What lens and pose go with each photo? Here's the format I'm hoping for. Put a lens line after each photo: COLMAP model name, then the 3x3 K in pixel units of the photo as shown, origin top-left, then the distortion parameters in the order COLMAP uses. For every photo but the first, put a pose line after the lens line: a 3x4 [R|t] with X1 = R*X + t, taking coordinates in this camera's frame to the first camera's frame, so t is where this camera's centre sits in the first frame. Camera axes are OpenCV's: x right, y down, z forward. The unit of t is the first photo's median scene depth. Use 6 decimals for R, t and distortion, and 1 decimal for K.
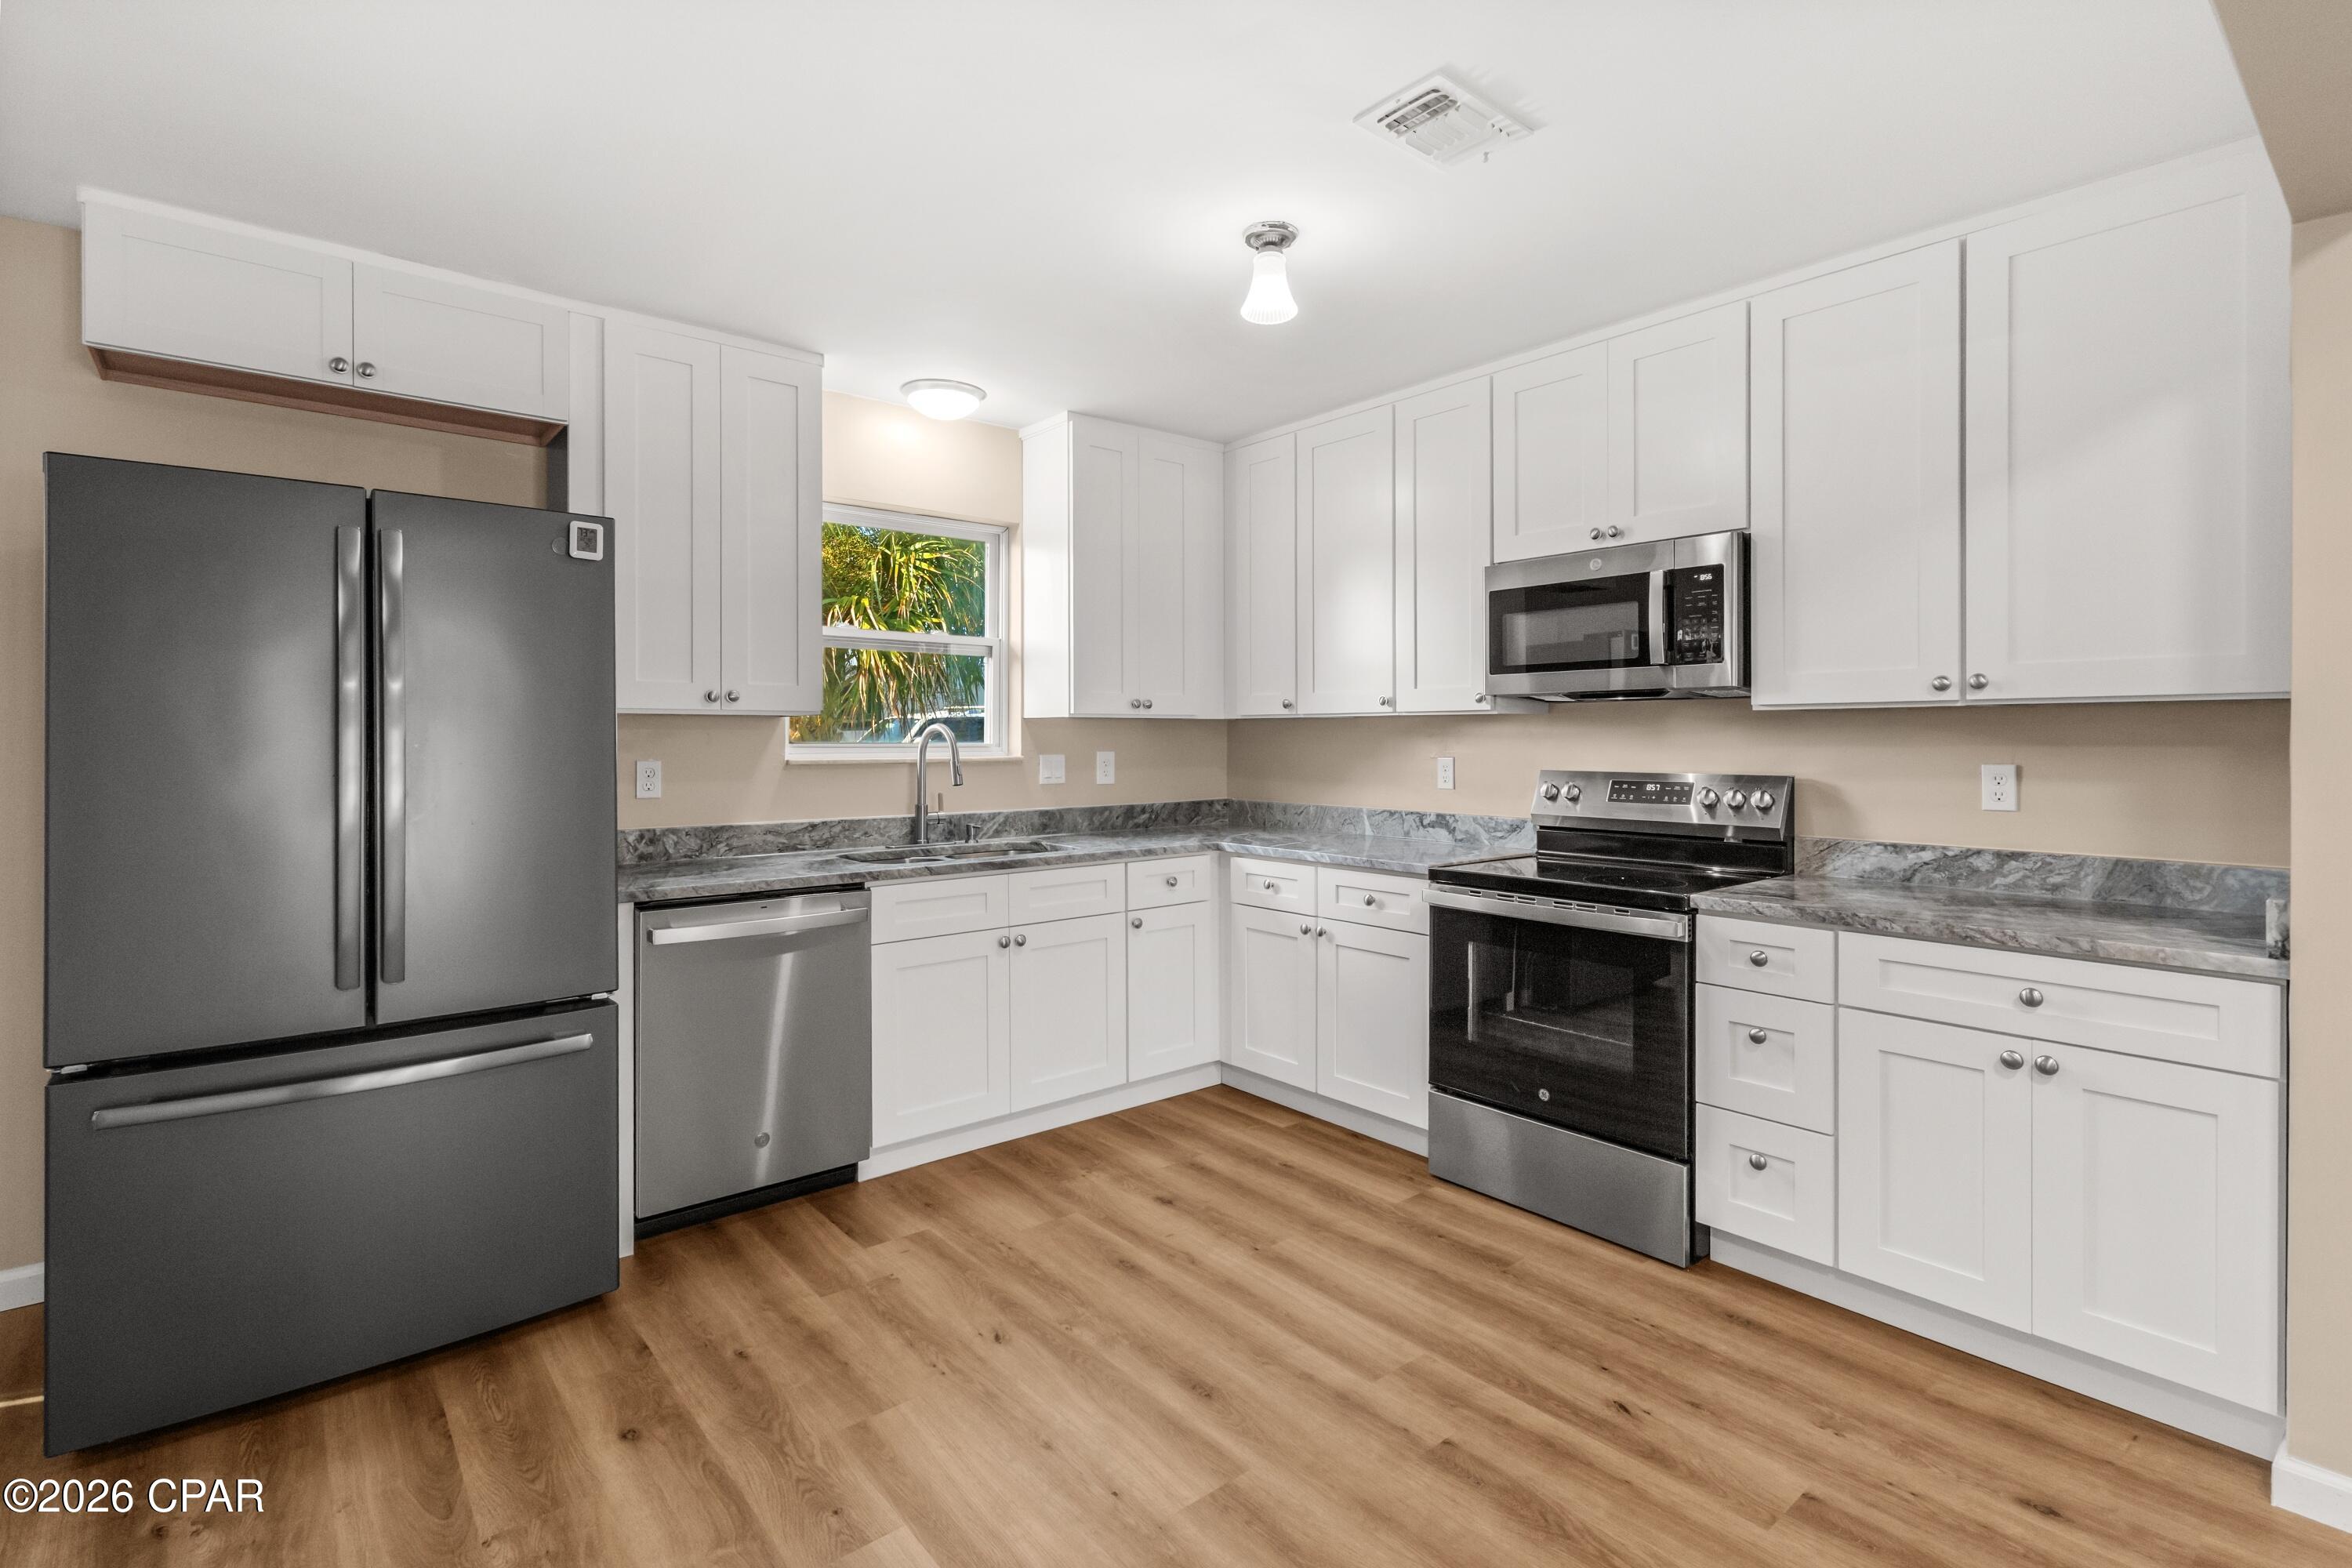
lens RADIAL K [[1090.8, 0, 1165.5], [0, 1090.8, 741.9], [0, 0, 1]] dist [-0.000086, -0.000112]
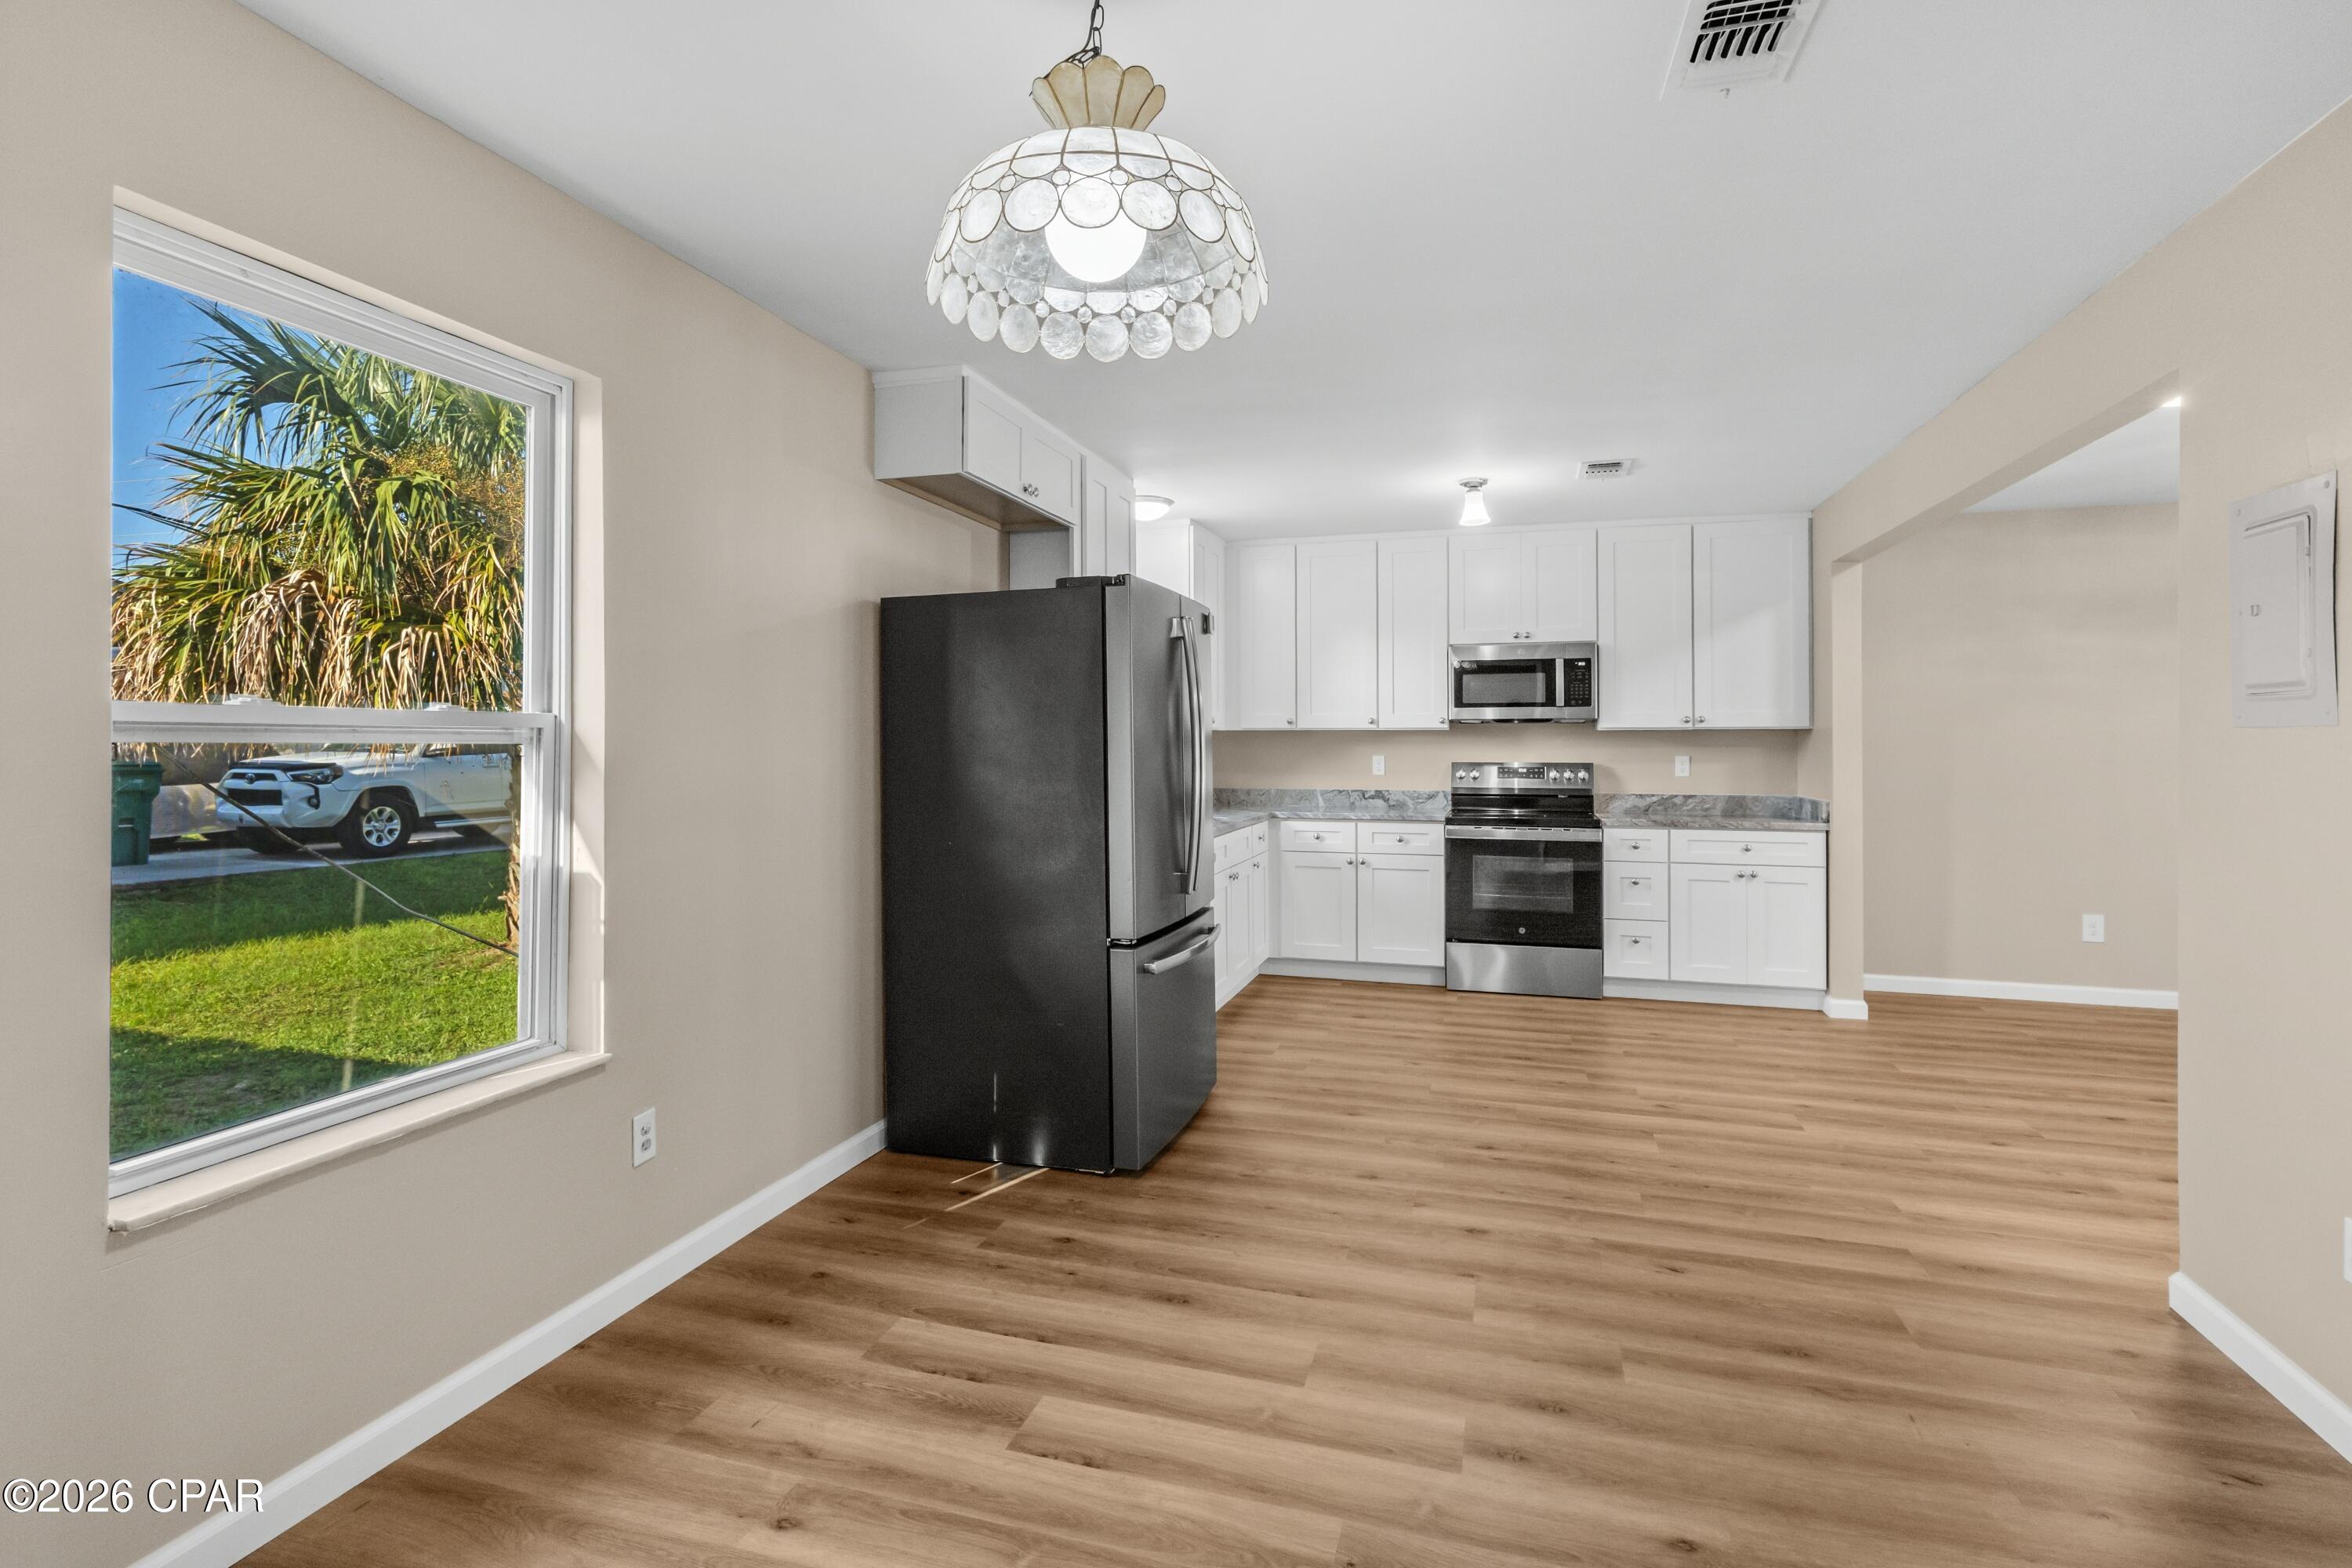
lens RADIAL K [[1101.3, 0, 1174.0], [0, 1101.3, 727.3], [0, 0, 1]] dist [-0.000059, -0.000260]
pose [[0.840788, 0.009187, 0.541286, -1.195126], [0.001088, 0.999825, -0.018659, 0.002798], [-0.541363, 0.016278, 0.840631, -0.292504]]
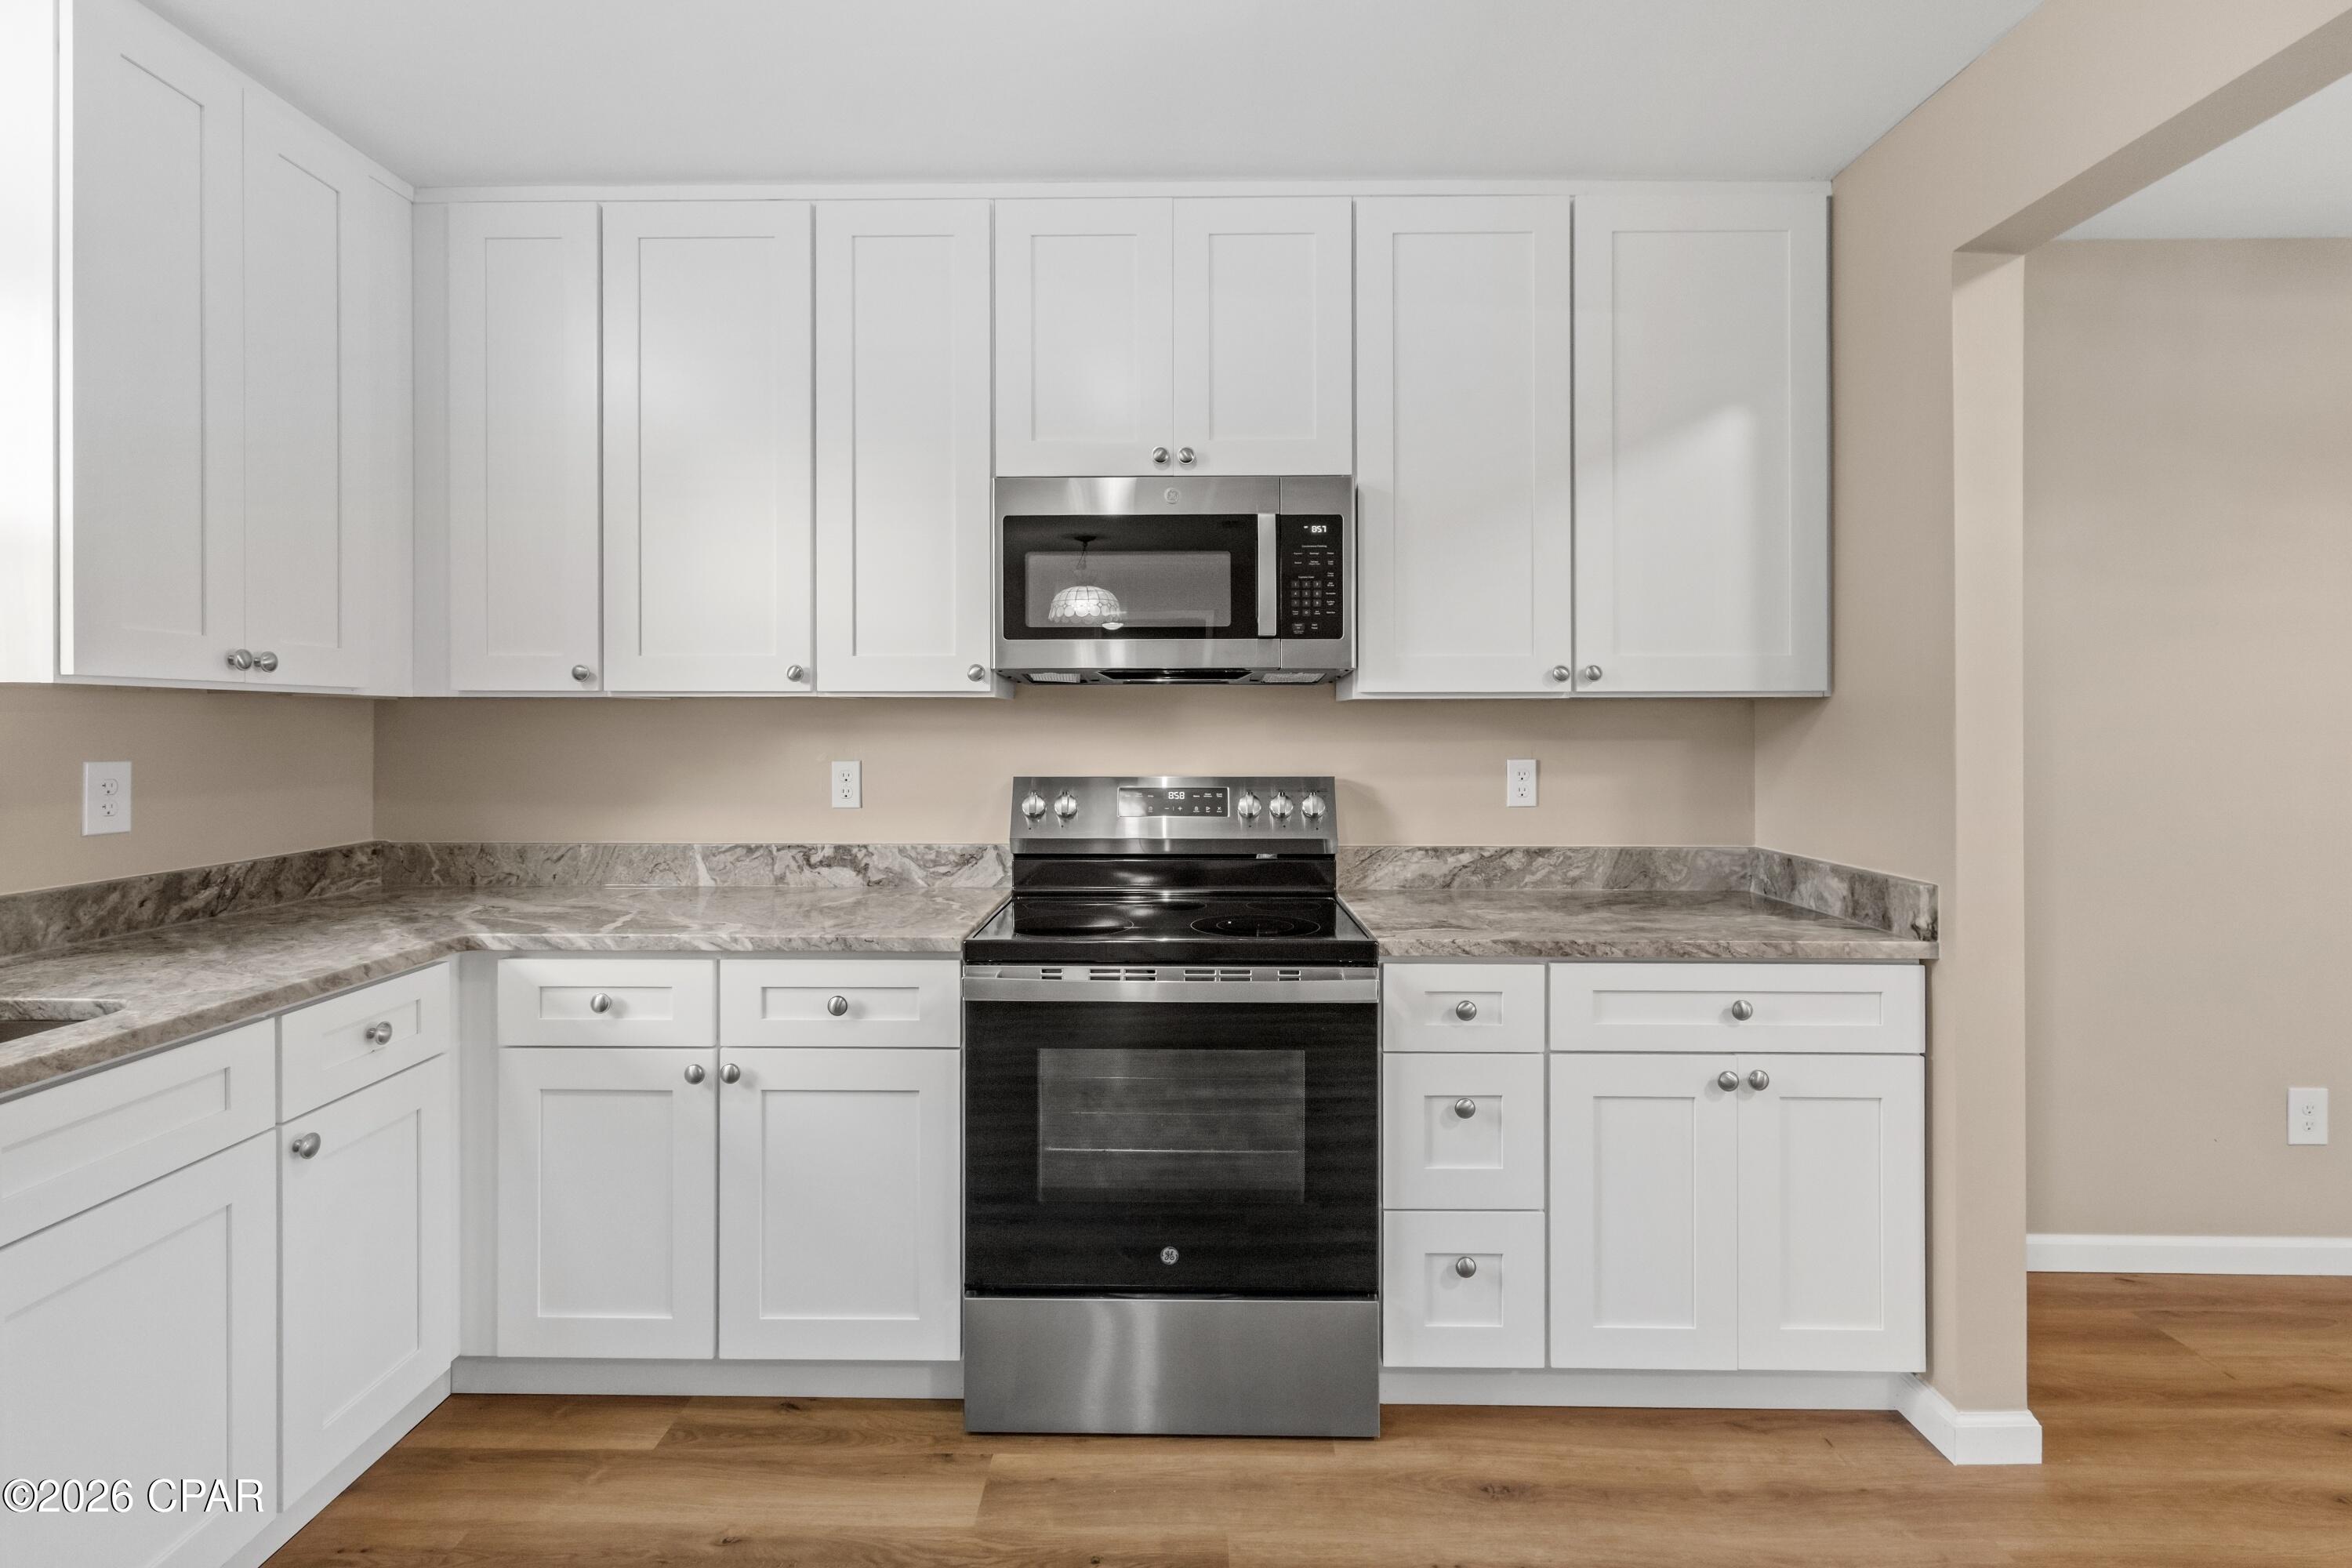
lens RADIAL K [[1101.3, 0, 1174.0], [0, 1101.3, 727.3], [0, 0, 1]] dist [-0.000059, -0.000260]
pose [[0.650162, 0.002490, 0.759791, -0.172836], [0.002449, 0.999983, -0.005373, -0.003326], [-0.759791, 0.005354, 0.650145, 0.540313]]
